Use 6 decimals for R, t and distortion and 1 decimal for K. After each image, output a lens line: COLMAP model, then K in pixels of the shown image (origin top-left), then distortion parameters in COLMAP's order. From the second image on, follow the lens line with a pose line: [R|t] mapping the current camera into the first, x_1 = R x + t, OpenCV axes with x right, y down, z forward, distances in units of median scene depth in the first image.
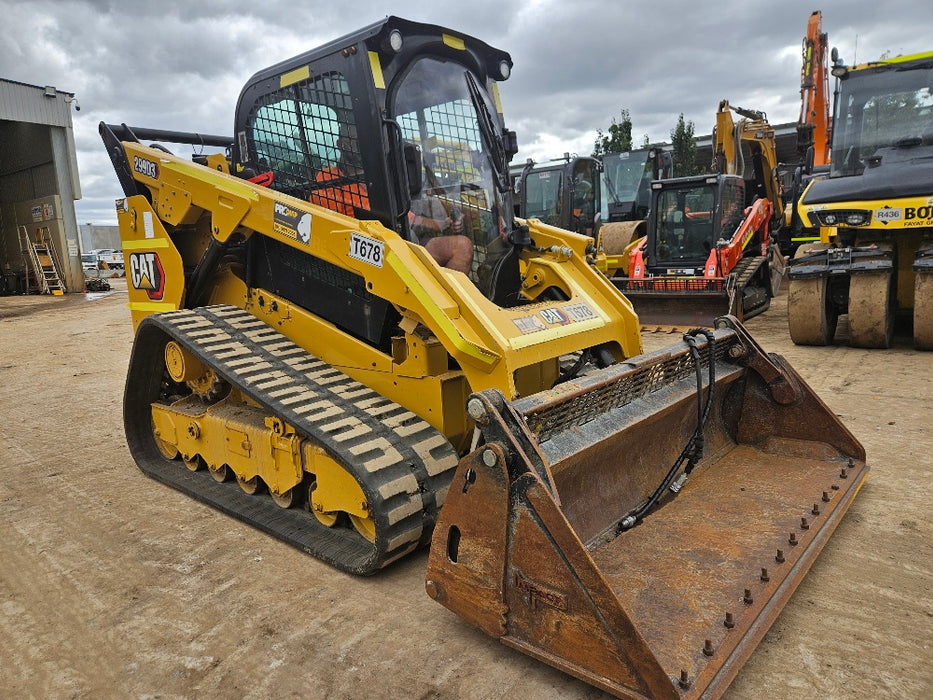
lens RADIAL K [[625.1, 0, 461.2], [0, 625.1, 344.1], [0, 0, 1]] dist [0.076071, -0.070055]
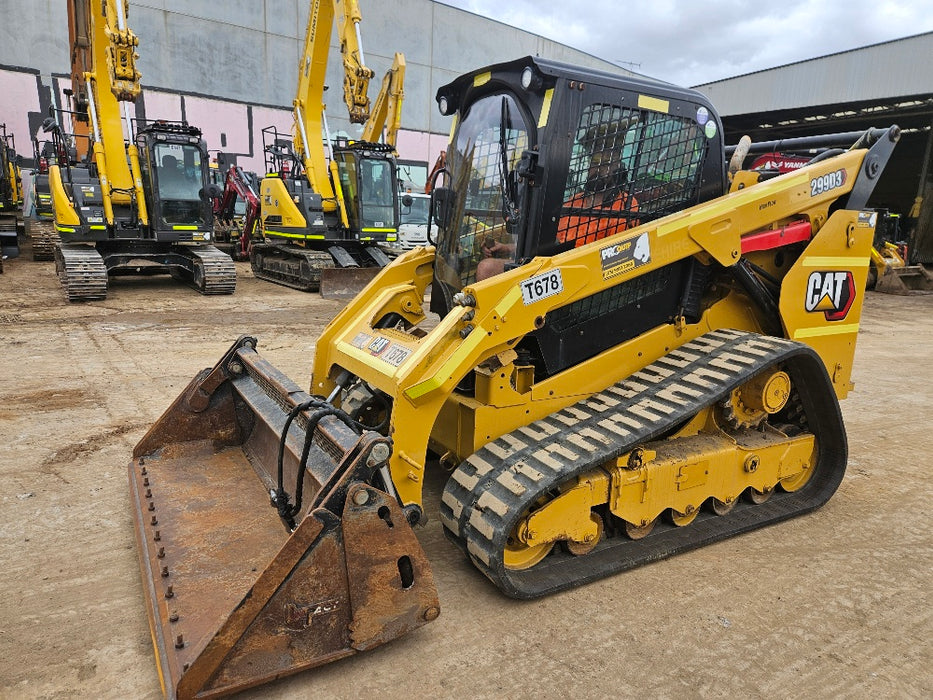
lens RADIAL K [[626.9, 0, 466.5], [0, 626.9, 350.0], [0, 0, 1]] dist [0.072502, -0.064668]
pose [[-0.303385, 0.221717, -0.926714, 1.043344], [-0.164365, 0.945797, 0.280092, -0.344550], [0.938585, 0.237295, -0.250498, 1.338103]]
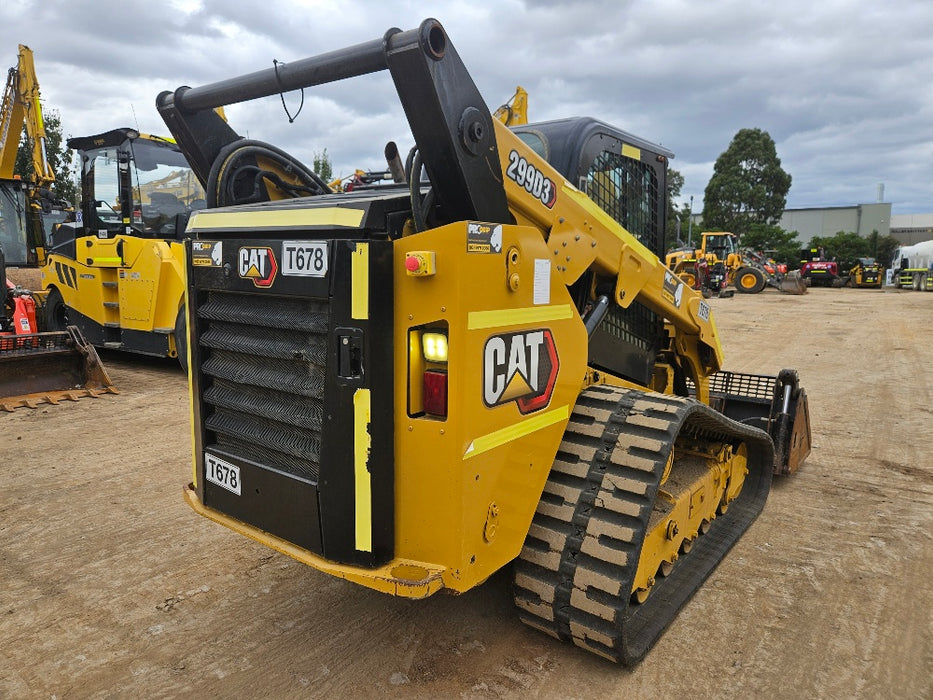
lens RADIAL K [[625.1, 0, 461.2], [0, 625.1, 344.1], [0, 0, 1]] dist [0.076071, -0.070055]
pose [[-0.073605, -0.082378, 0.993879, -1.357212], [0.141911, 0.985576, 0.092199, -0.251278], [-0.987139, 0.147829, -0.060853, 1.436045]]
